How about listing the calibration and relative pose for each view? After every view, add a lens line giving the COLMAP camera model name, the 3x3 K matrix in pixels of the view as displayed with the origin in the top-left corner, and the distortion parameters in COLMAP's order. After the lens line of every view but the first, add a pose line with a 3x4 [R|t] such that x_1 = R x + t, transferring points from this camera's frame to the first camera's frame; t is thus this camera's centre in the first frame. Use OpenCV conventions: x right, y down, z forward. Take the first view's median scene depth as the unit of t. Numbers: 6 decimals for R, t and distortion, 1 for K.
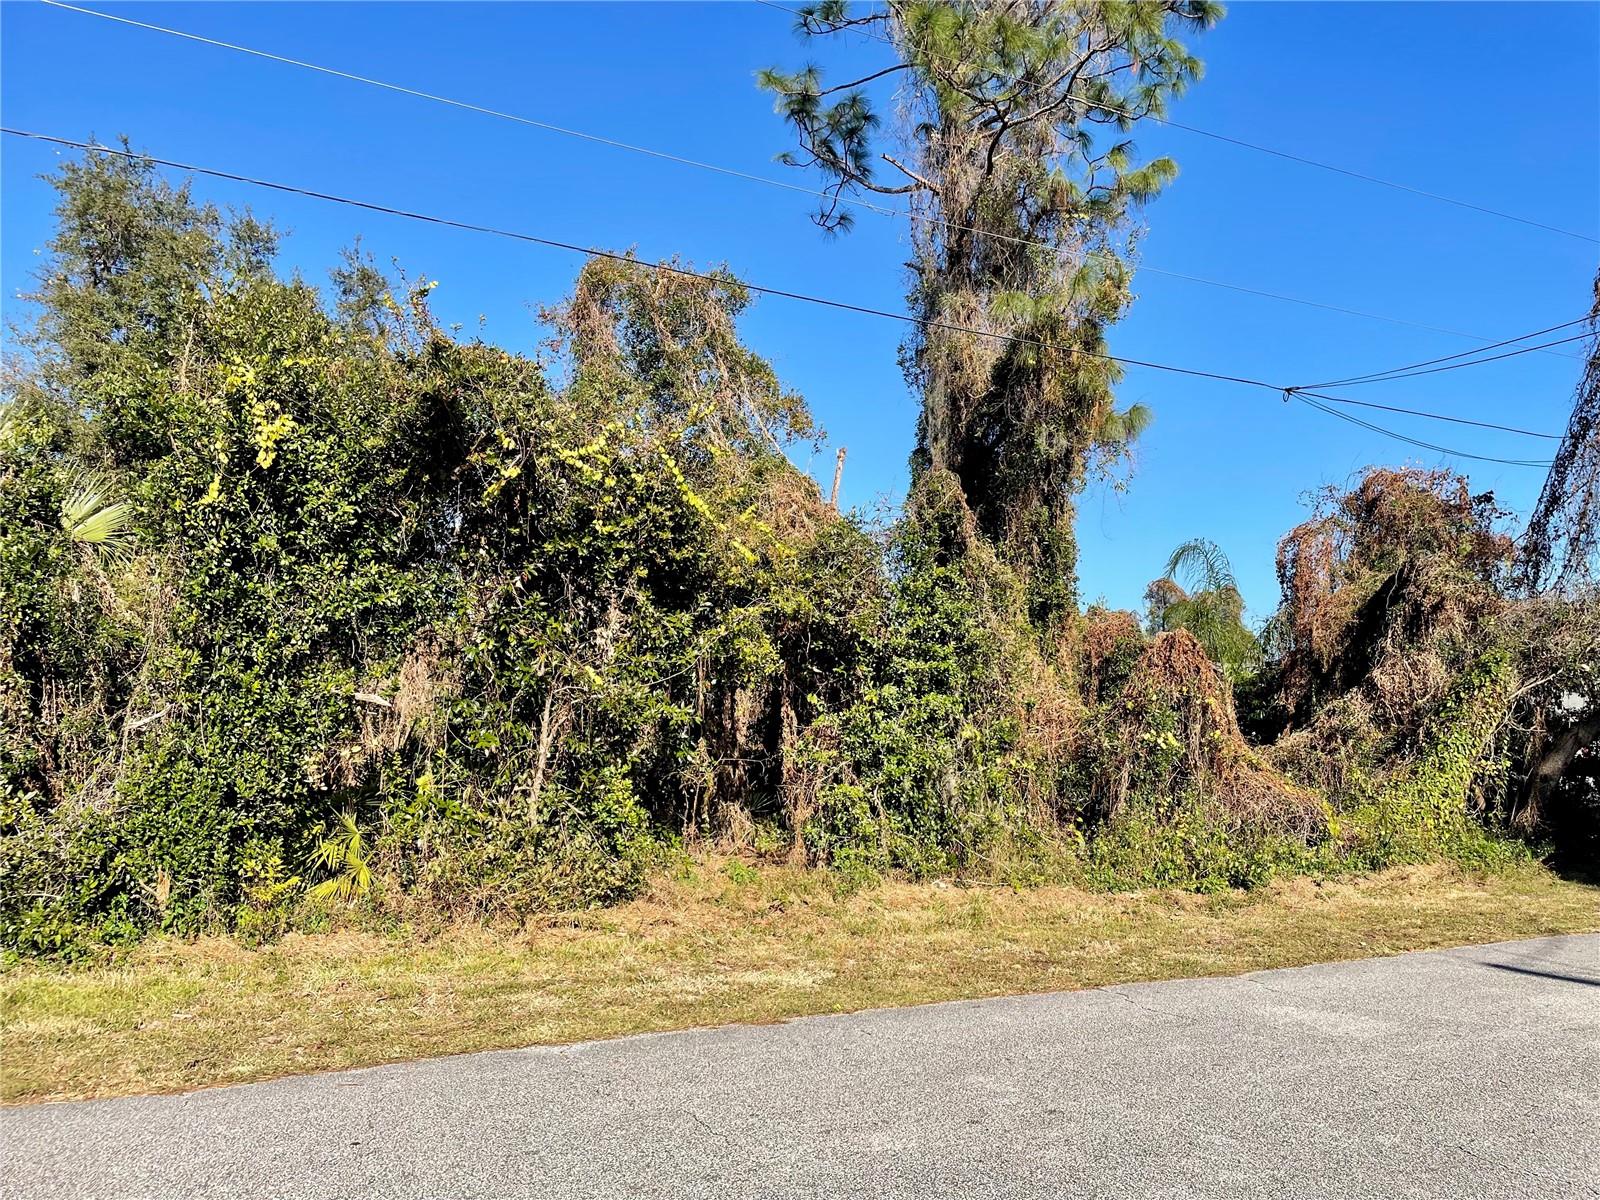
lens RADIAL K [[1219.0, 0, 796.1], [0, 1219.0, 594.4], [0, 0, 1]] dist [0.081791, -0.090754]
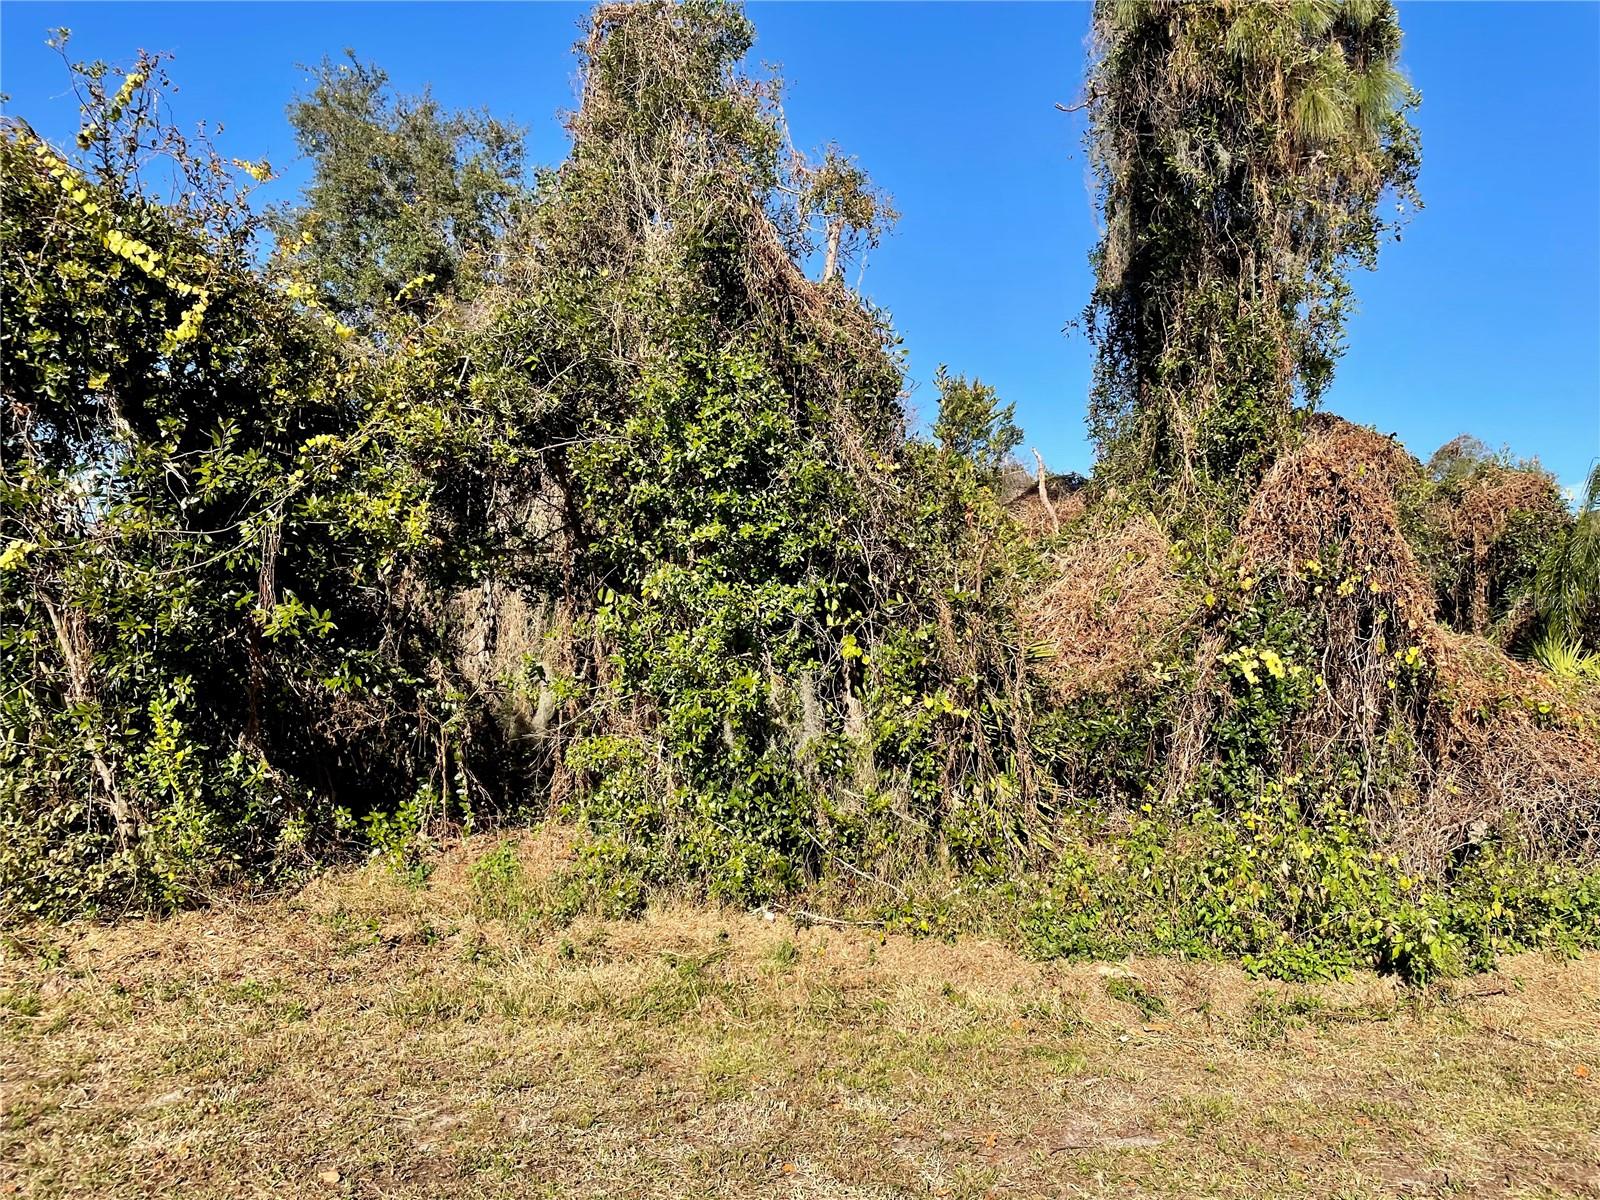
lens RADIAL K [[1219.0, 0, 808.5], [0, 1219.0, 595.8], [0, 0, 1]] dist [0.081791, -0.090754]
pose [[0.907638, -0.024727, -0.419026, 0.224231], [0.047986, 0.997831, 0.045058, 0.037678], [0.417003, -0.061004, 0.906856, 0.301080]]
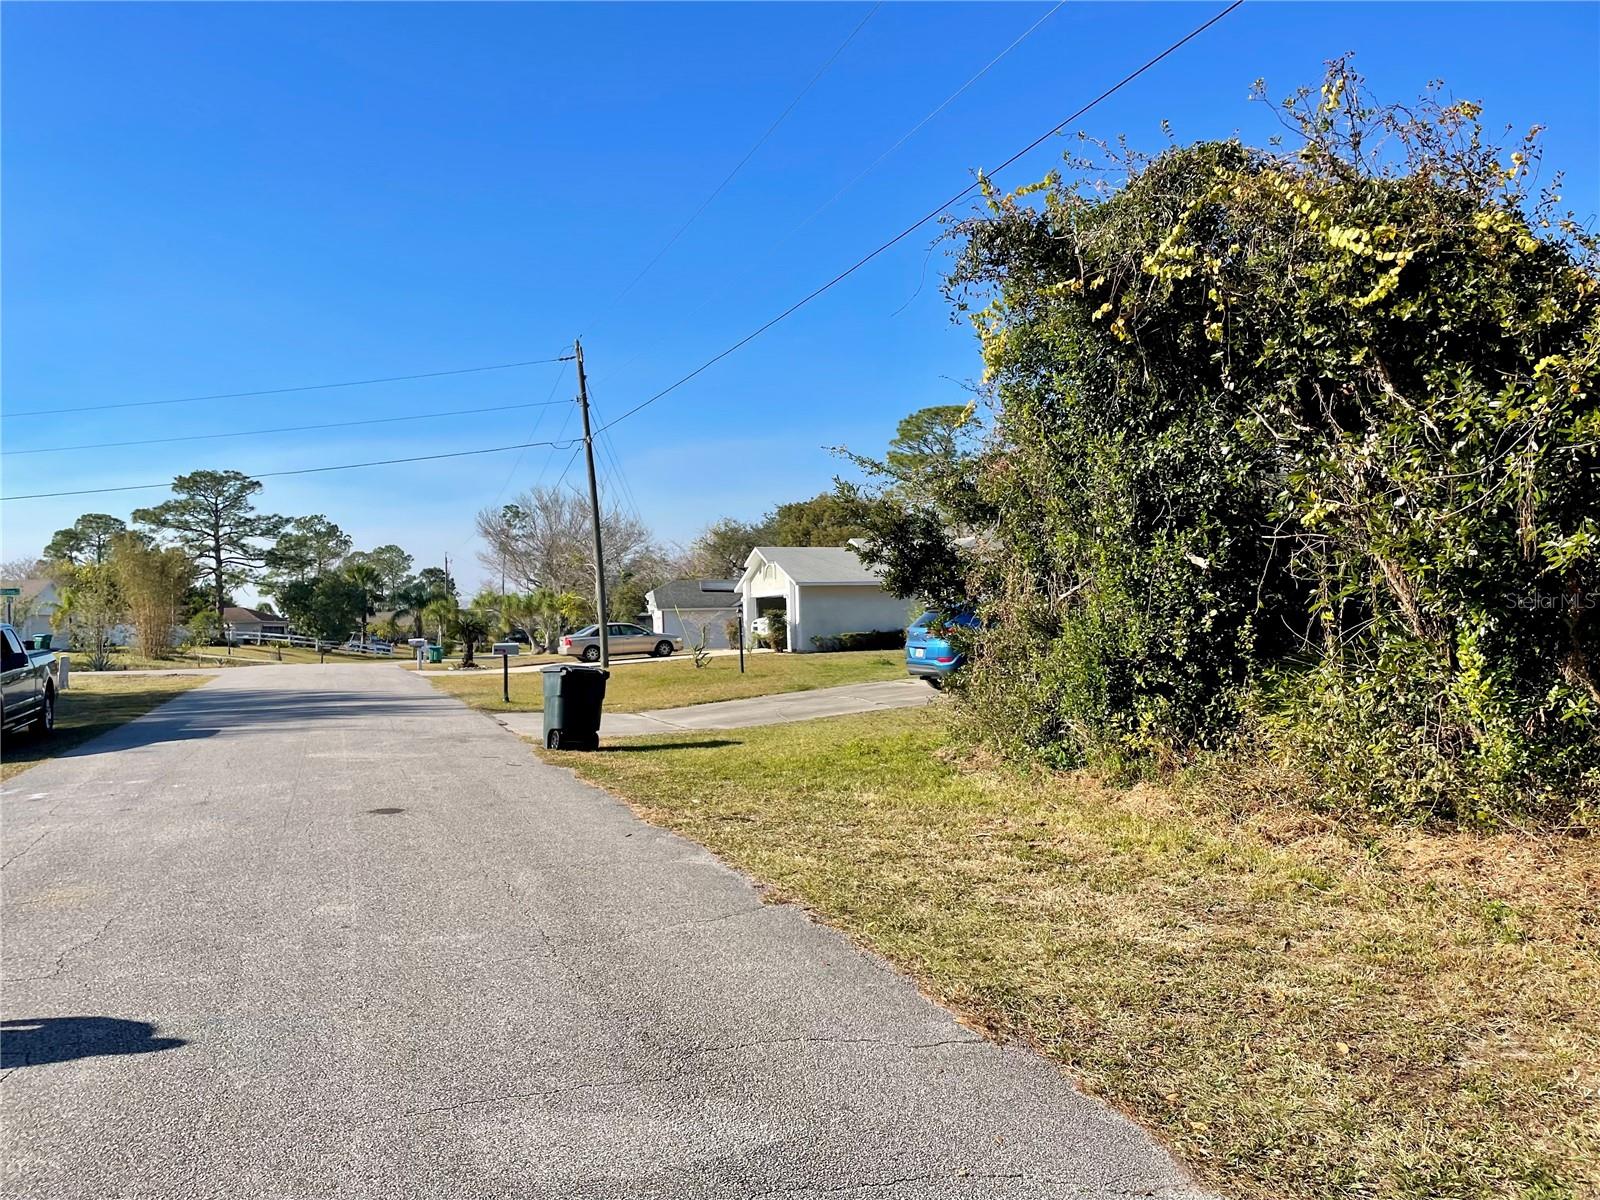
lens RADIAL K [[1219.0, 0, 804.7], [0, 1219.0, 601.6], [0, 0, 1]] dist [0.081791, -0.090754]
pose [[-0.109386, -0.027678, -0.993614, 0.301684], [0.144046, 0.988619, -0.043396, 0.051537], [0.983507, -0.147873, -0.104154, 0.382579]]
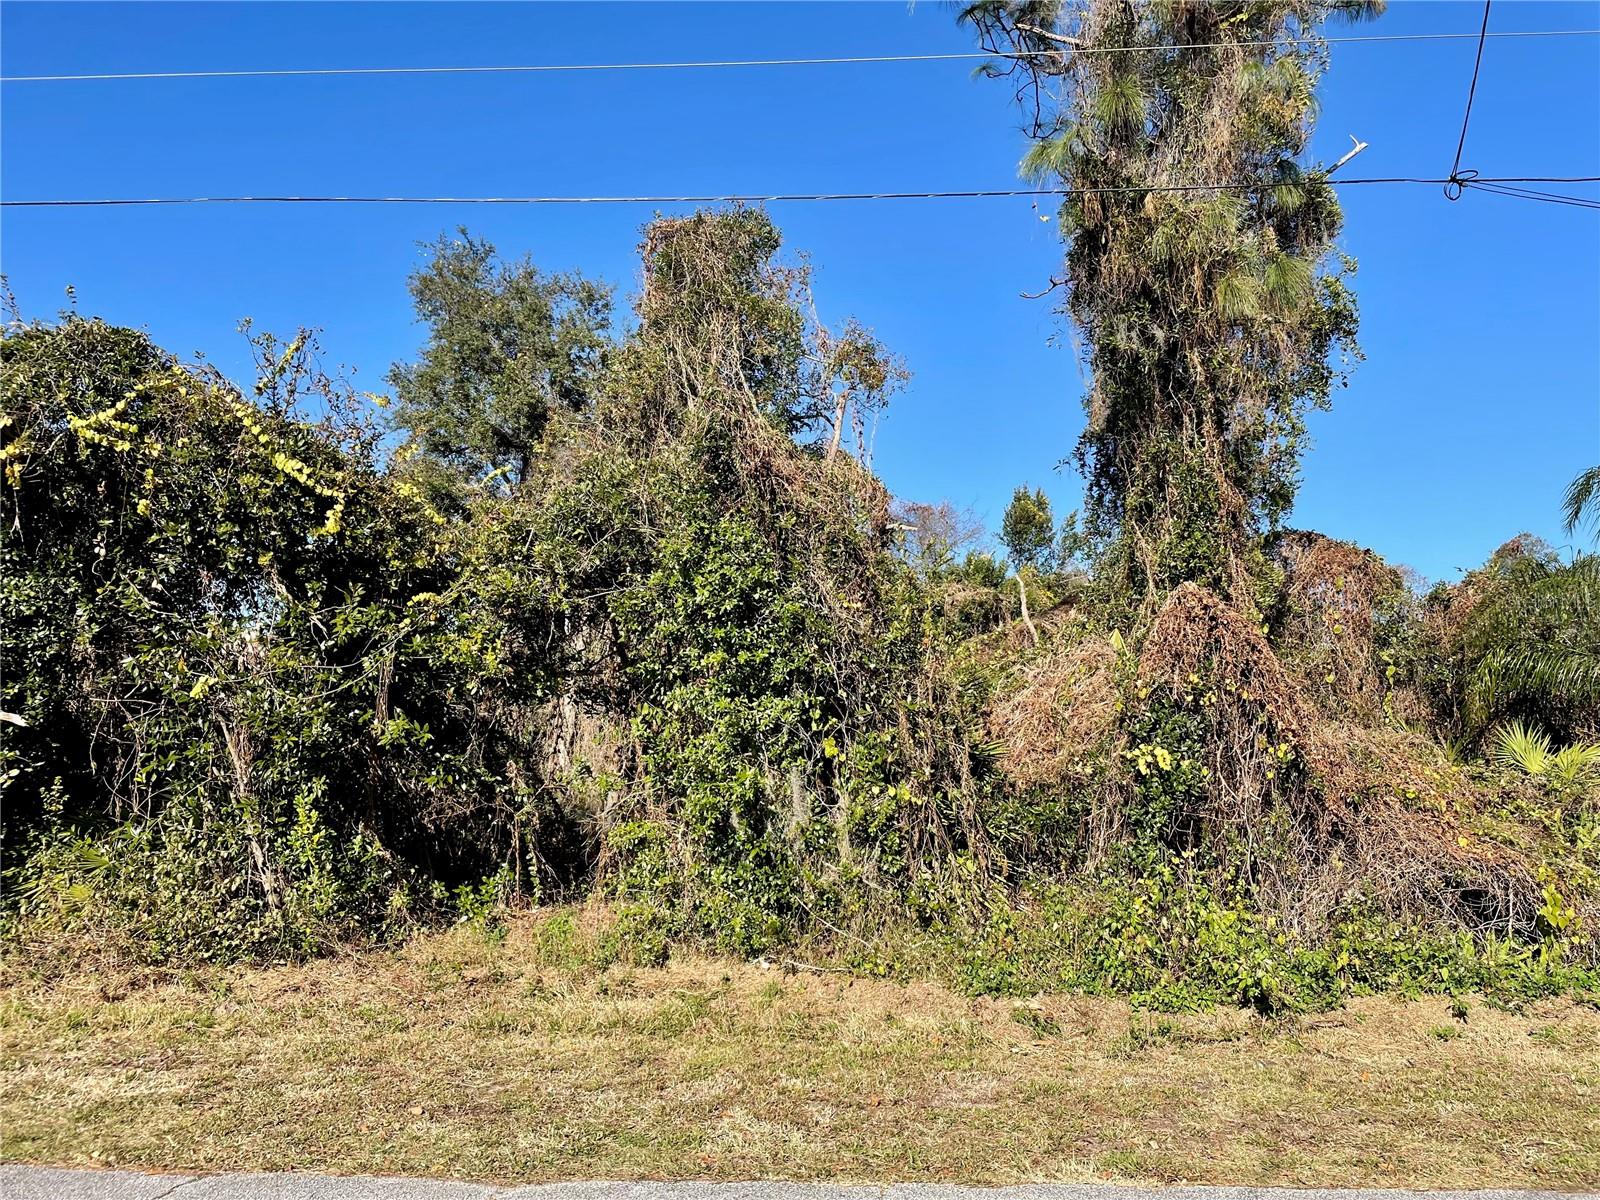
lens RADIAL K [[1219.0, 0, 804.8], [0, 1219.0, 601.9], [0, 0, 1]] dist [0.081791, -0.090754]
pose [[0.867610, -0.075560, -0.491470, 0.300307], [0.065777, 0.997141, -0.037184, 0.032120], [0.492875, -0.000067, 0.870100, 0.235776]]
